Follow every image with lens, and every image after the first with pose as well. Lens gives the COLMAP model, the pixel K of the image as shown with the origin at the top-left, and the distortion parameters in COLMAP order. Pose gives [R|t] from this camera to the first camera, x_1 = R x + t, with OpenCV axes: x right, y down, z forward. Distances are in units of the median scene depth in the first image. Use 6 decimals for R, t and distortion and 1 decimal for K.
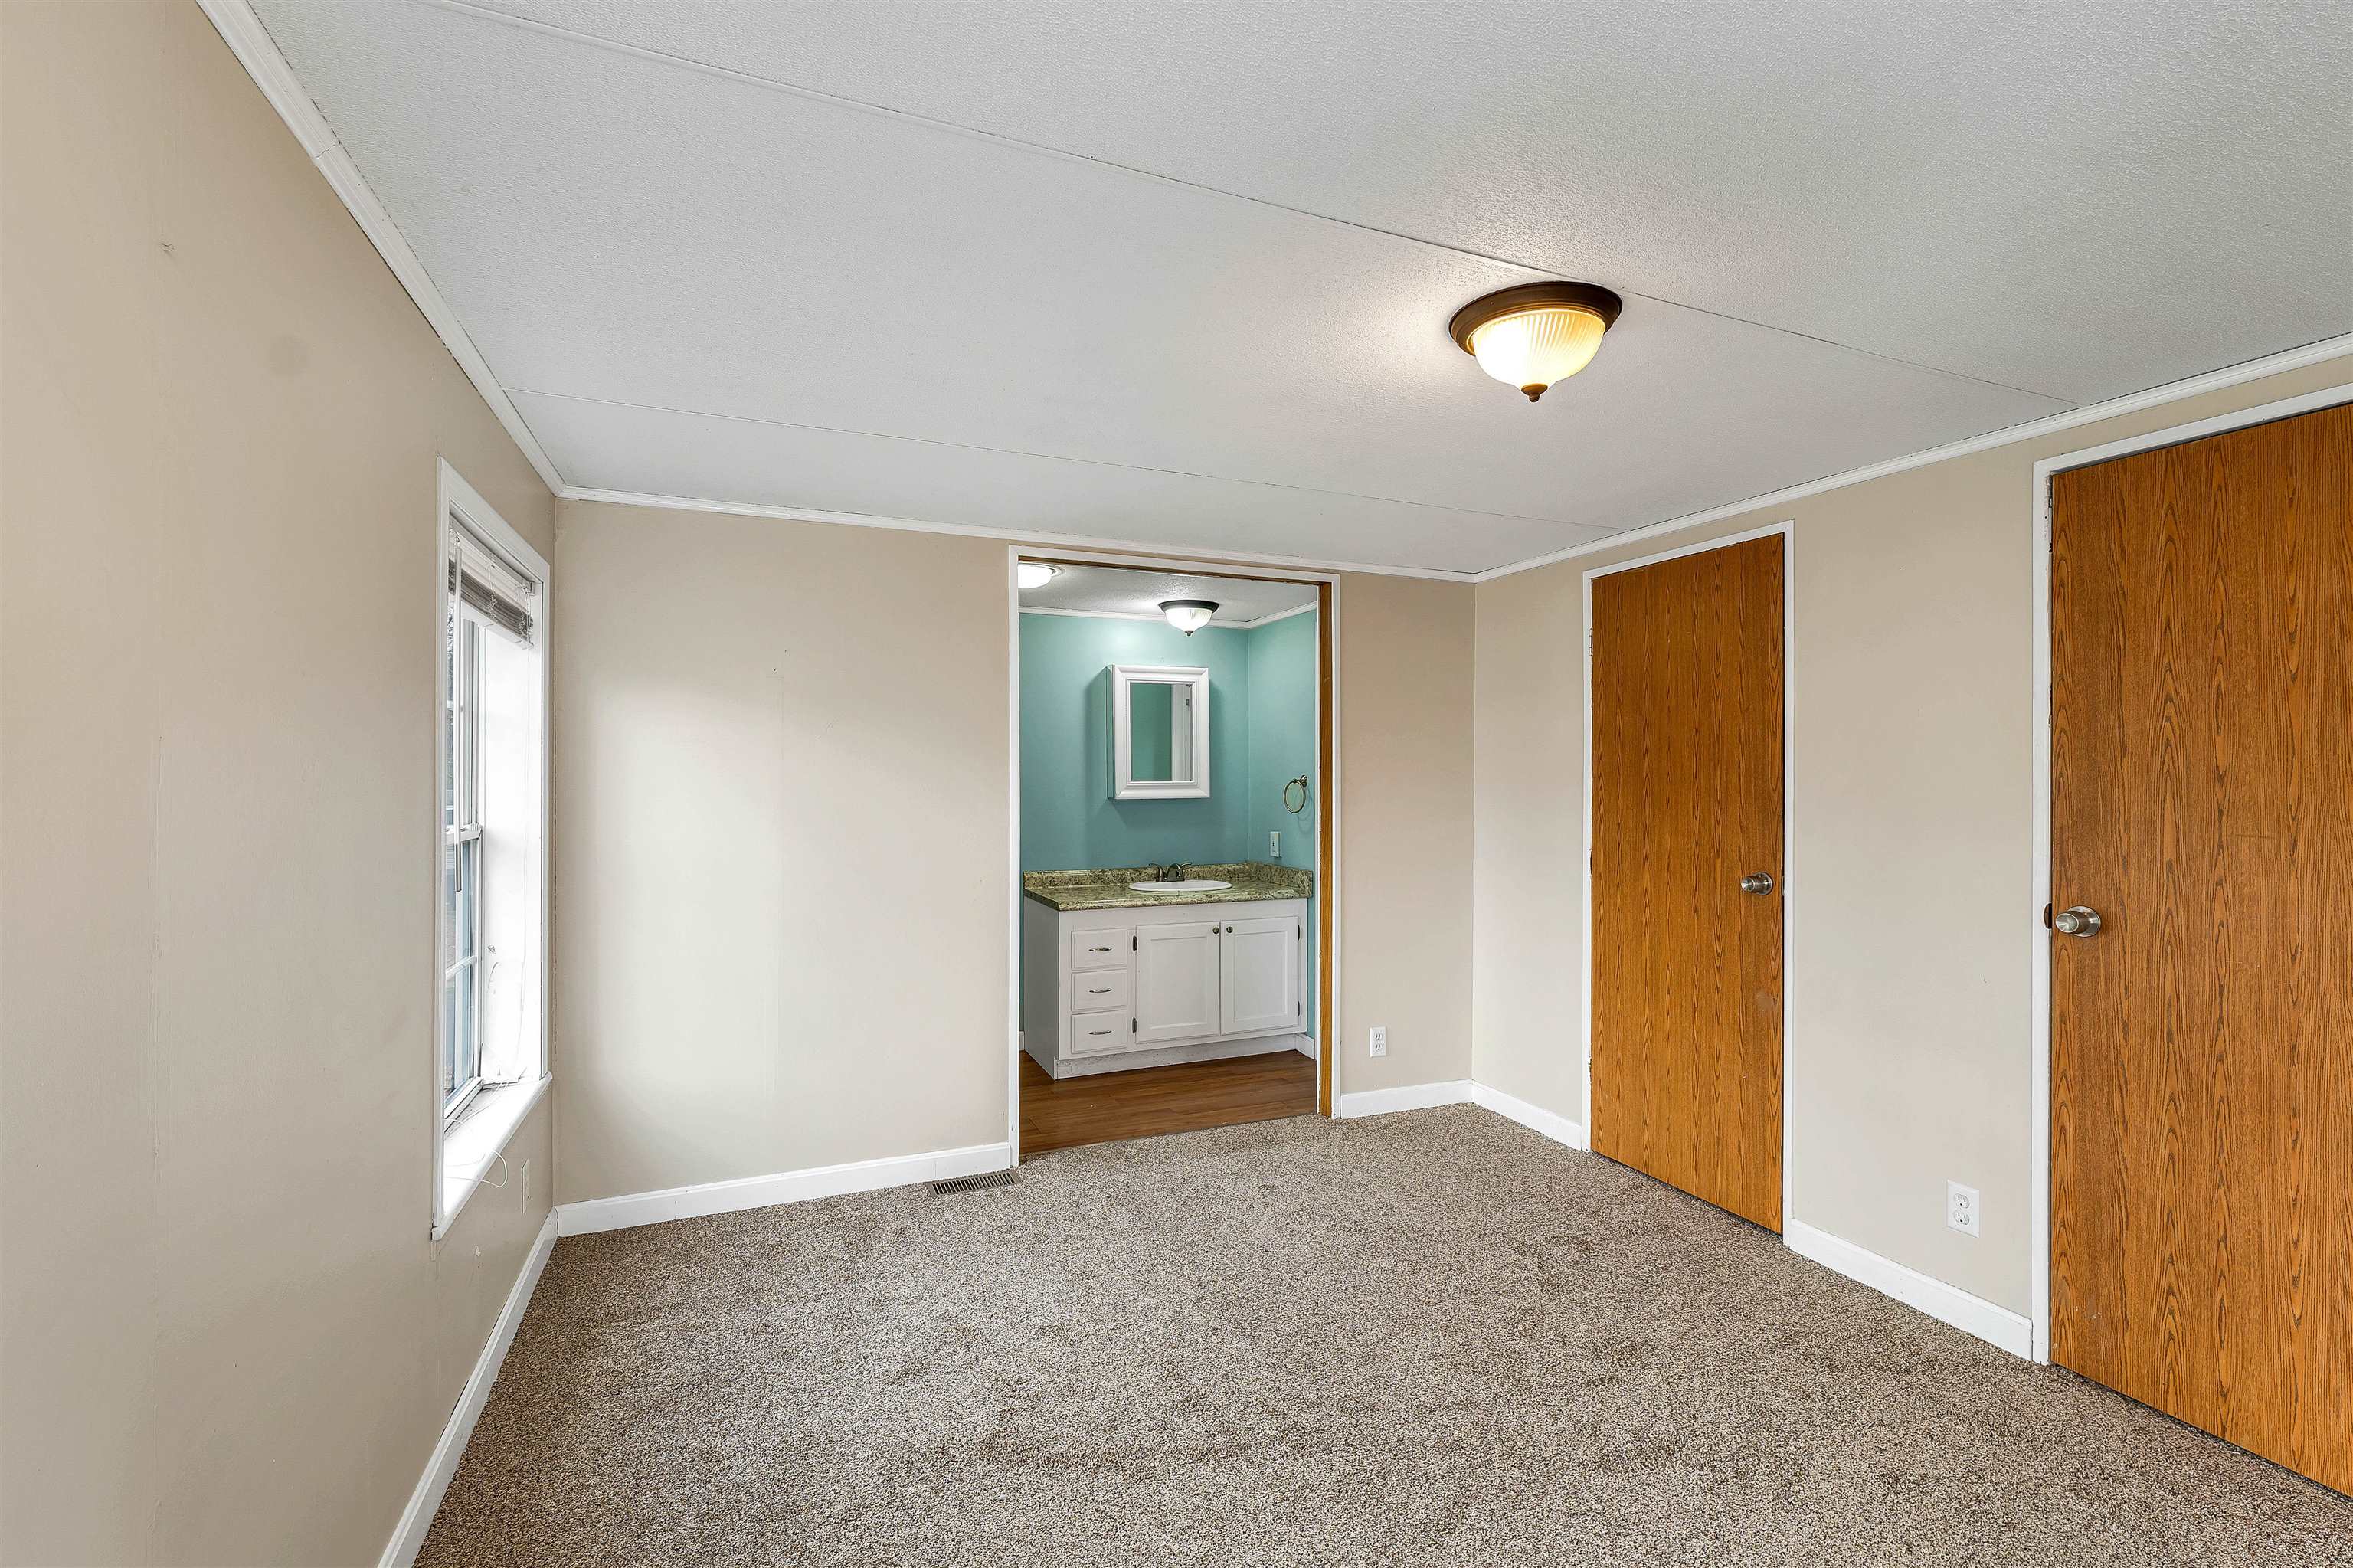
lens RADIAL K [[987.4, 0, 1175.7], [0, 987.4, 774.2], [0, 0, 1]] dist [0.003071, 0.000246]
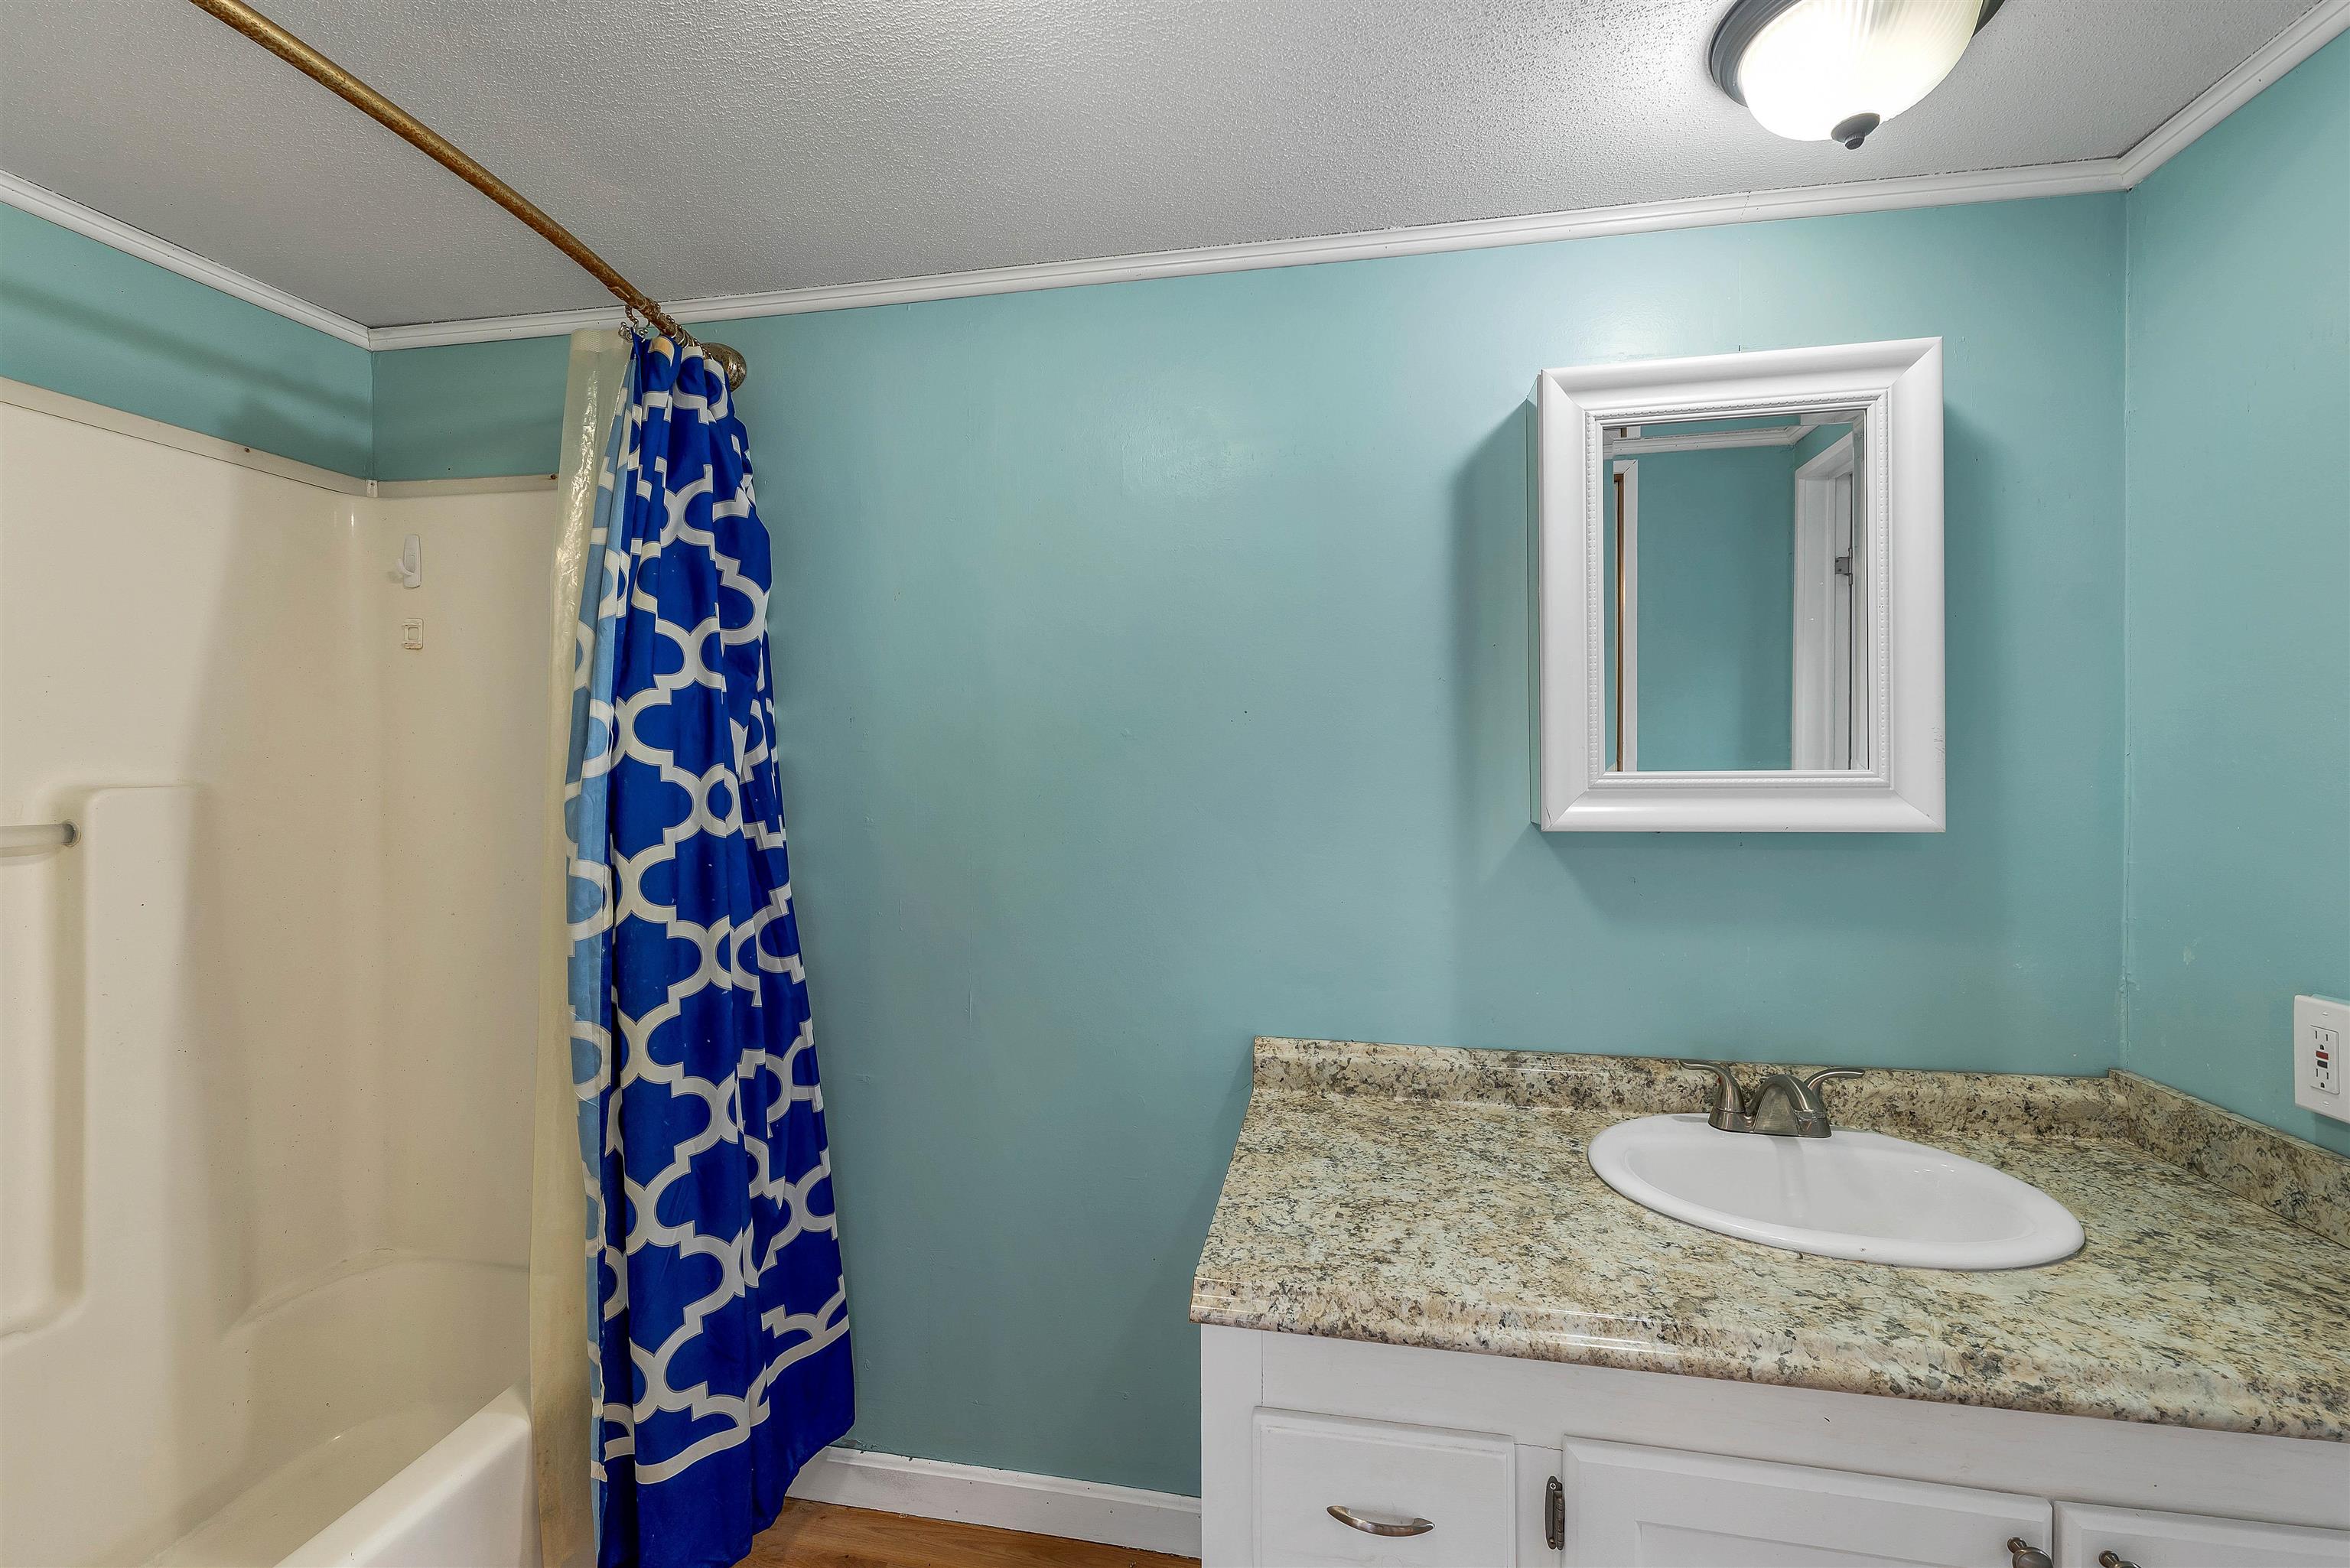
lens RADIAL K [[986.1, 0, 1174.2], [0, 986.1, 774.2], [0, 0, 1]] dist [0.003071, 0.000246]
pose [[0.835641, 0.000943, -0.549275, 0.007399], [0.003149, 0.999974, 0.006508, 0.006292], [0.549267, -0.007168, 0.835616, 0.680029]]
